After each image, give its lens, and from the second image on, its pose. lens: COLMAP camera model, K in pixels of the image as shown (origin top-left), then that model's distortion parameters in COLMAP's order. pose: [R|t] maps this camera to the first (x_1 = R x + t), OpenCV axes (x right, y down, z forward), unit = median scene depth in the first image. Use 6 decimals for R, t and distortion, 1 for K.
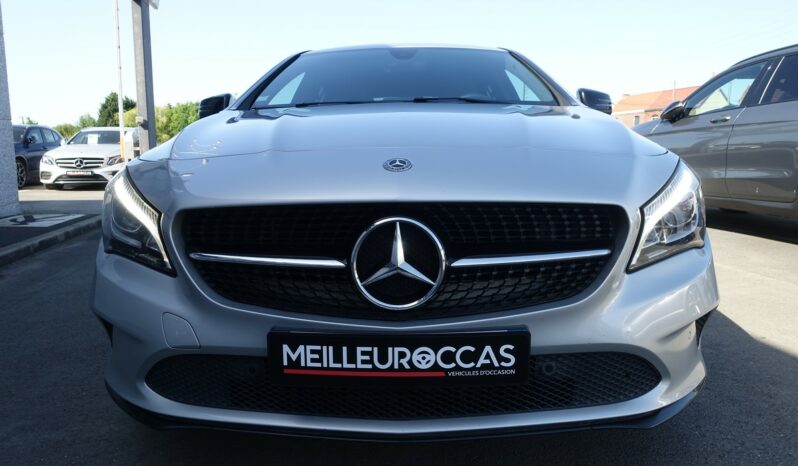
lens RADIAL K [[542.4, 0, 399.0], [0, 542.4, 233.0], [0, 0, 1]] dist [-0.010917, 0.002737]
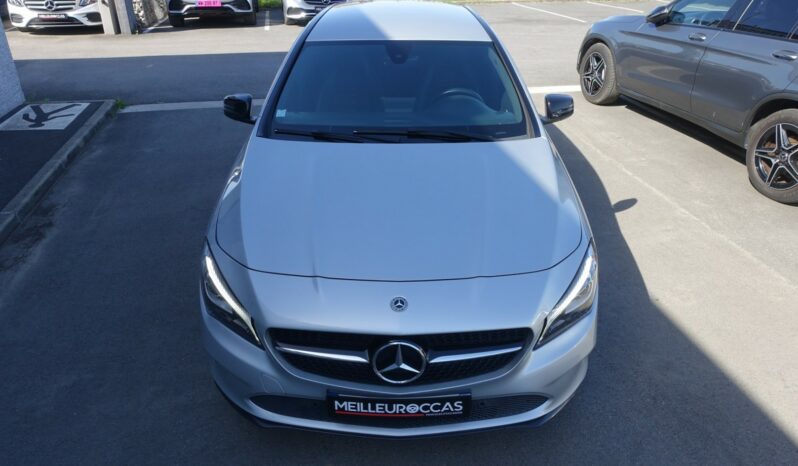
lens RADIAL K [[542.4, 0, 399.0], [0, 542.4, 233.0], [0, 0, 1]] dist [-0.010917, 0.002737]
pose [[0.999716, 0.003385, 0.023601, -0.042238], [-0.010657, 0.948923, 0.315326, -0.840796], [-0.021328, -0.315488, 0.948690, -0.508445]]
